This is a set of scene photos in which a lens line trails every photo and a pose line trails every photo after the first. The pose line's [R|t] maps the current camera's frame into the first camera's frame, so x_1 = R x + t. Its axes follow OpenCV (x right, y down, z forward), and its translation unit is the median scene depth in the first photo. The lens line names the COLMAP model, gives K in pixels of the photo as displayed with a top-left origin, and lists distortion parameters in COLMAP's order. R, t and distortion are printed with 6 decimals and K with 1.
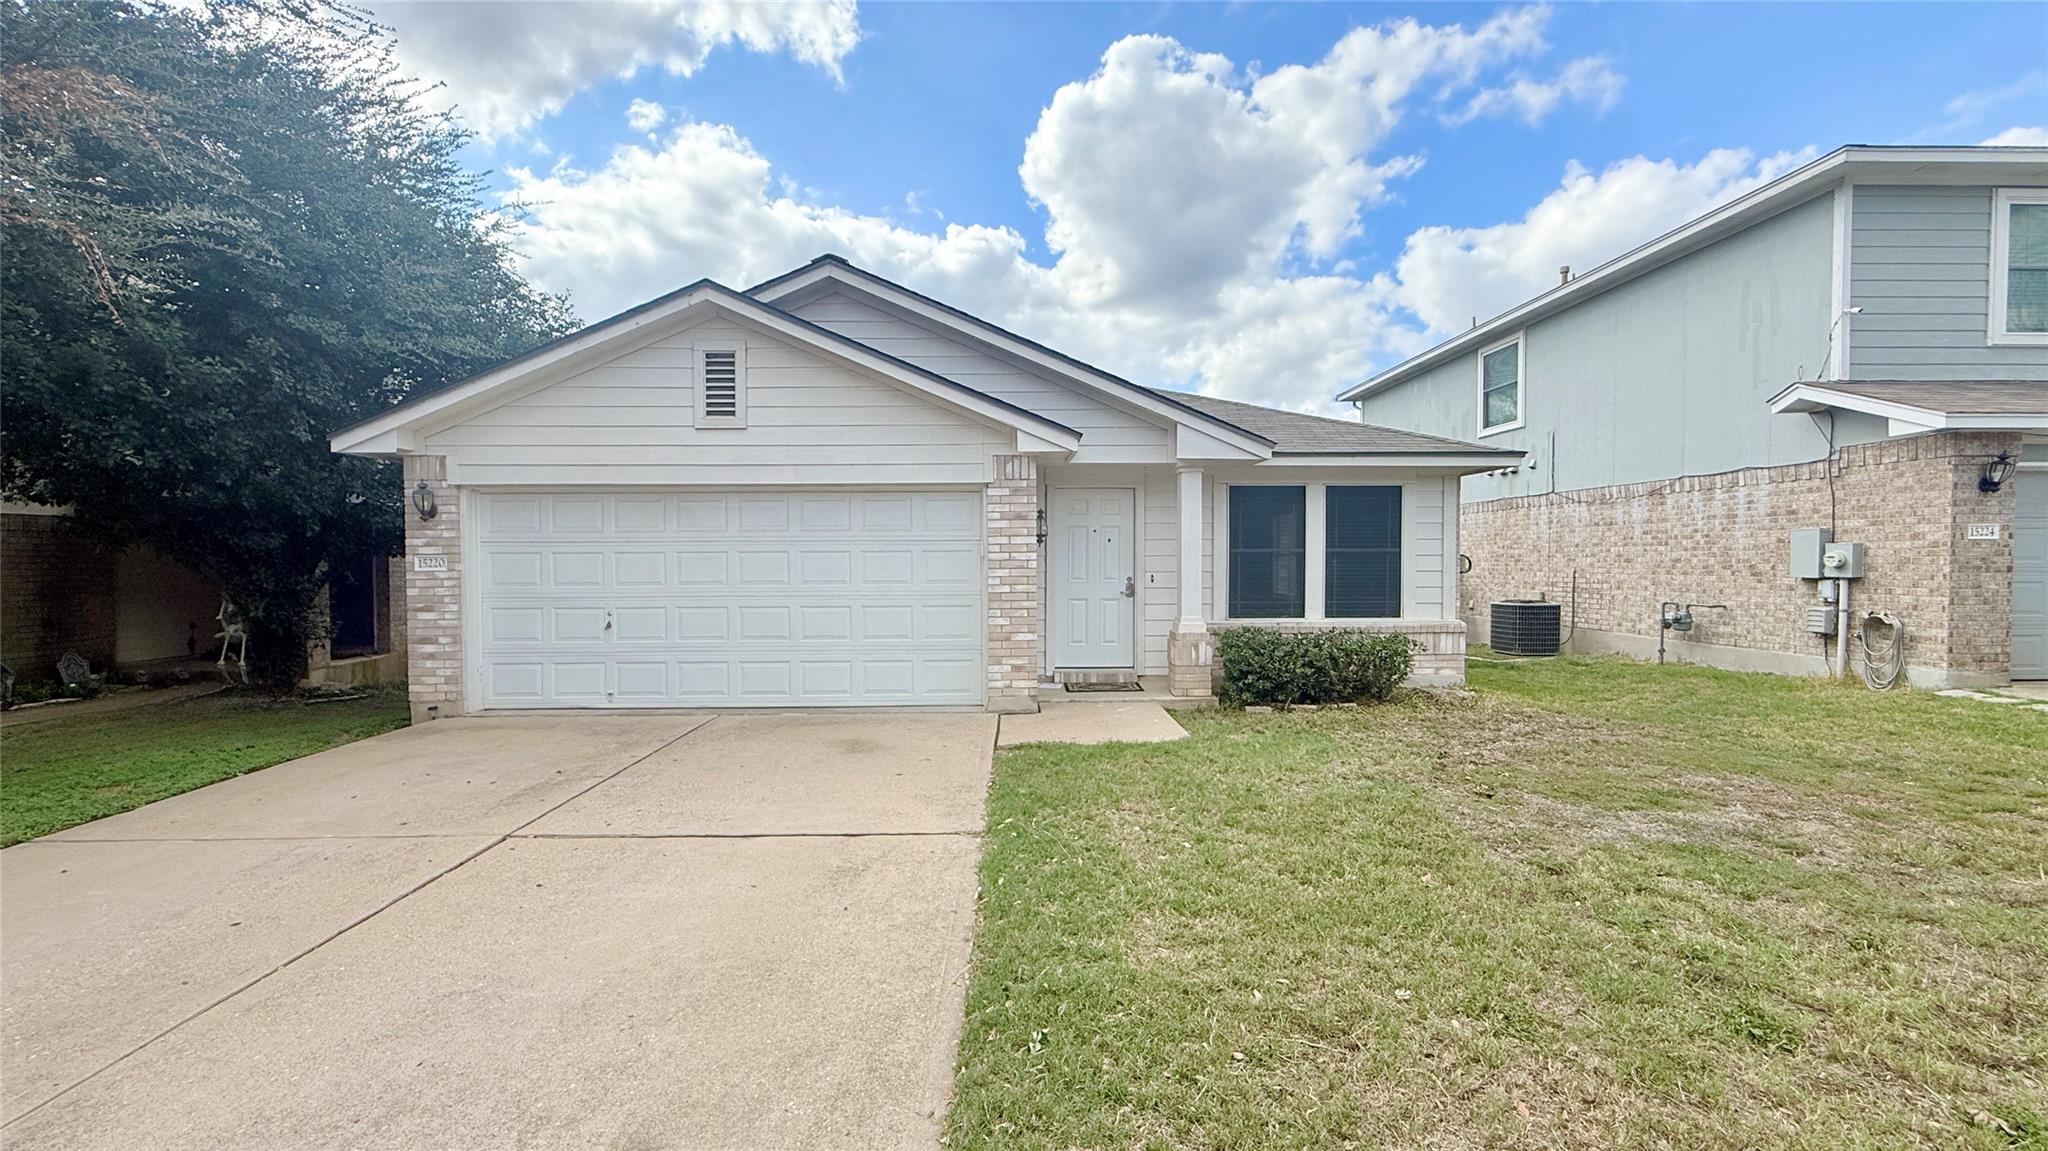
lens RADIAL K [[824.9, 0, 1030.9], [0, 824.9, 577.7], [0, 0, 1]] dist [0.000151, 0.000117]
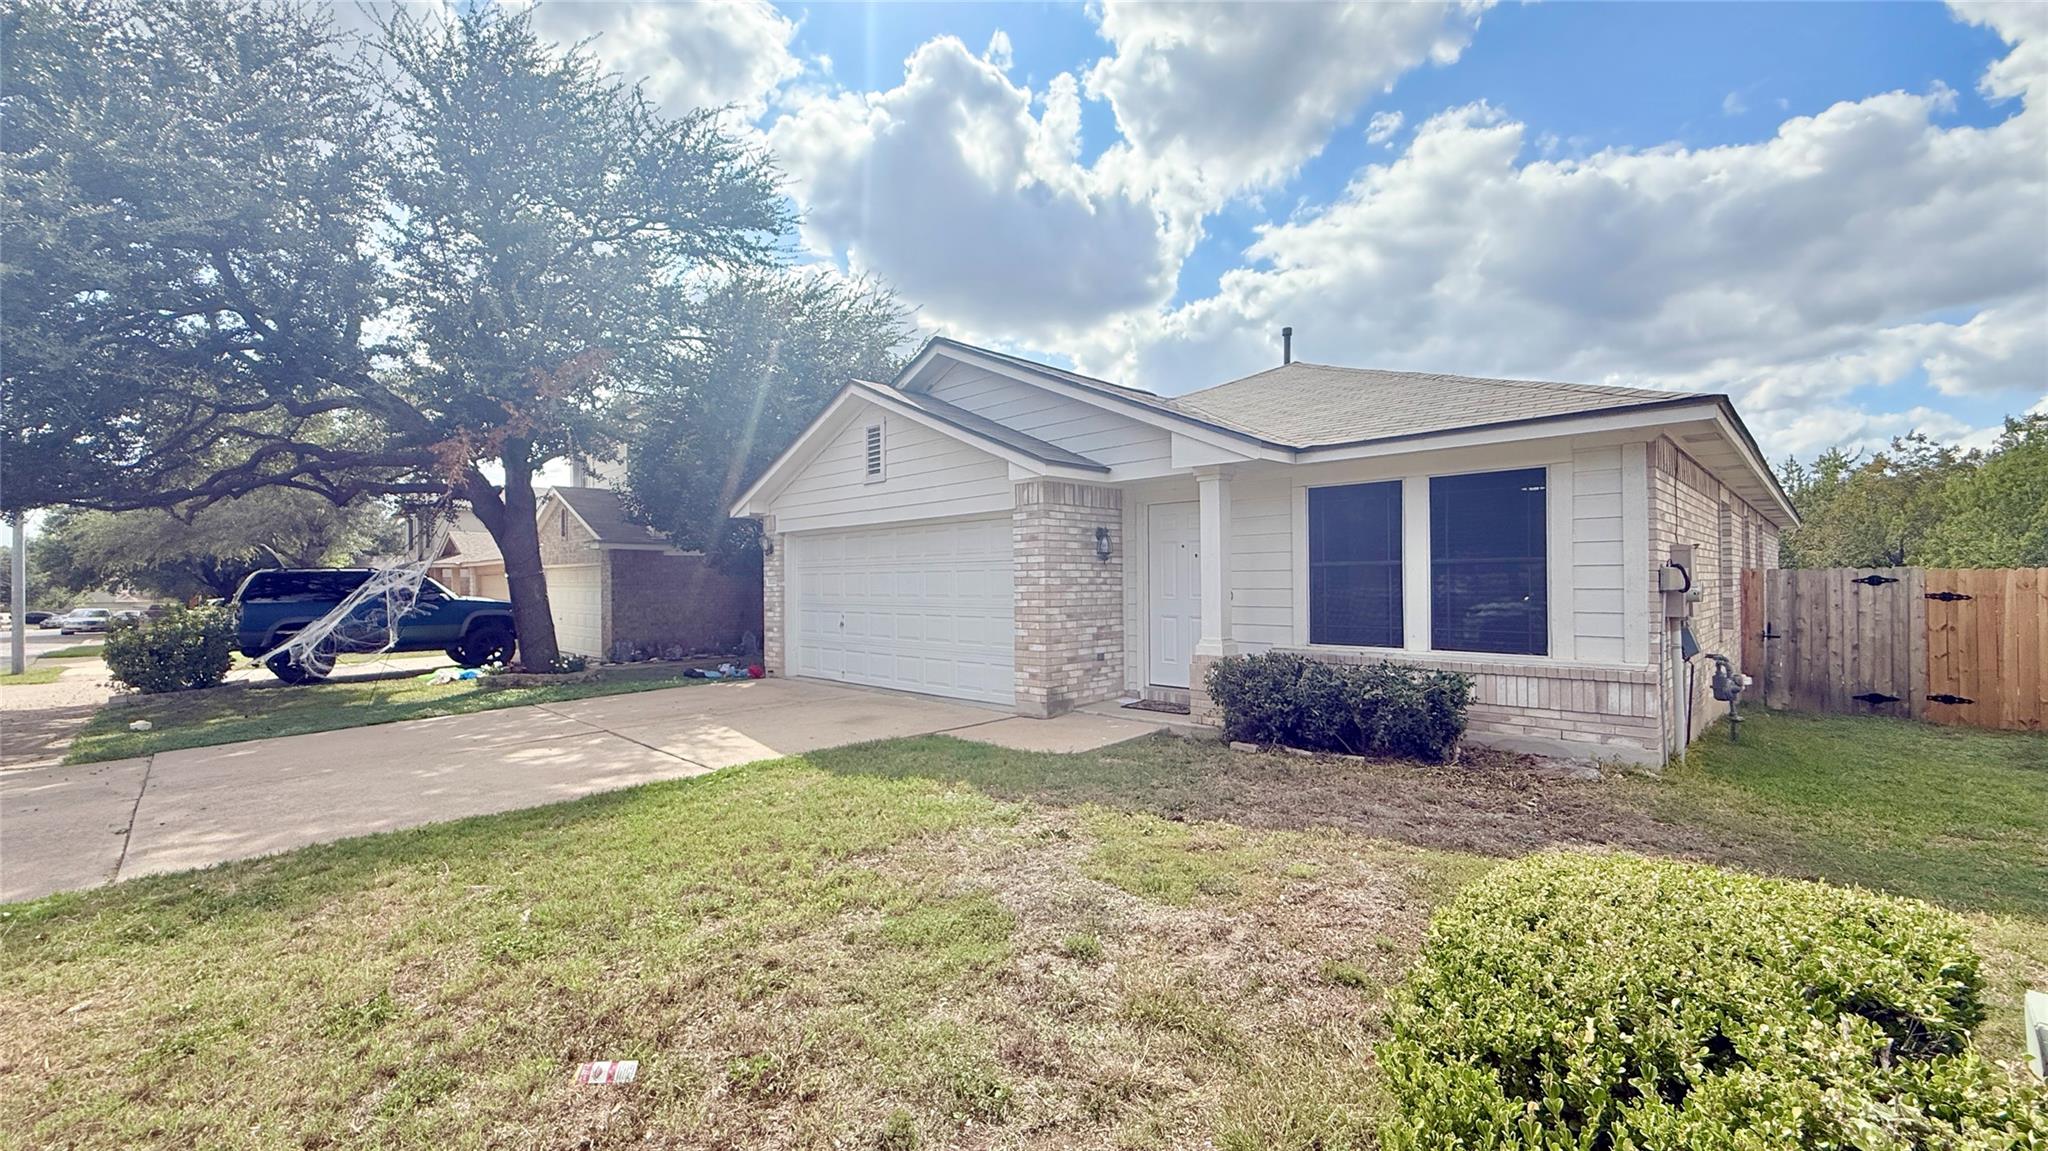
lens RADIAL K [[868.9, 0, 1024.0], [0, 868.9, 575.5], [0, 0, 1]] dist [-0.019296, -0.000422]
pose [[0.669571, -0.008204, -0.742703, 0.810025], [-0.010274, 0.999741, -0.020306, -0.000295], [0.742677, 0.021227, 0.669314, 0.211230]]
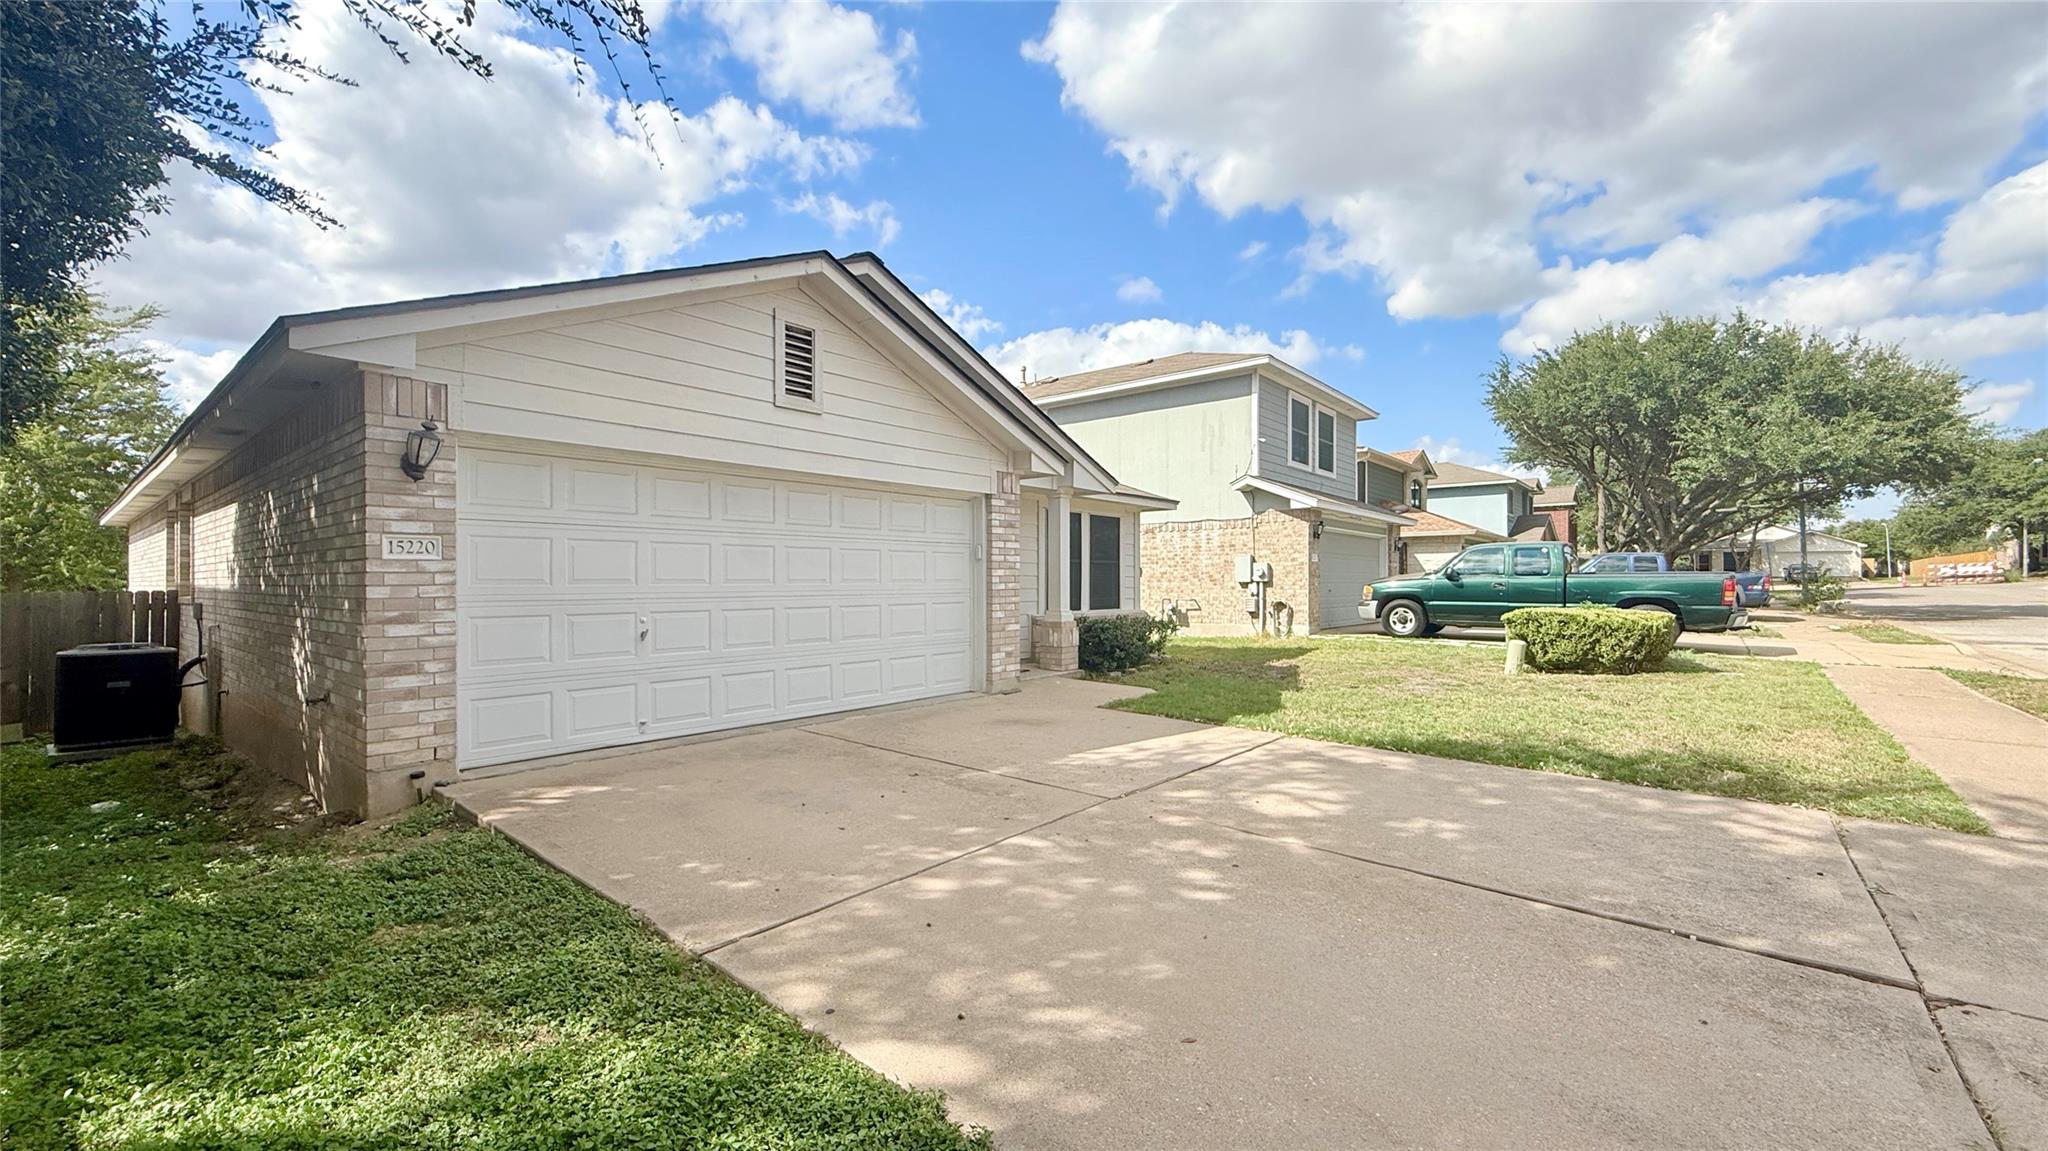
lens RADIAL K [[777.0, 0, 1018.2], [0, 777.0, 570.0], [0, 0, 1]] dist [0.000431, 0.000032]
pose [[0.684488, 0.012528, 0.728917, -0.786057], [0.014450, 0.999423, -0.030747, 0.023460], [-0.728881, 0.031579, 0.683912, 0.230374]]
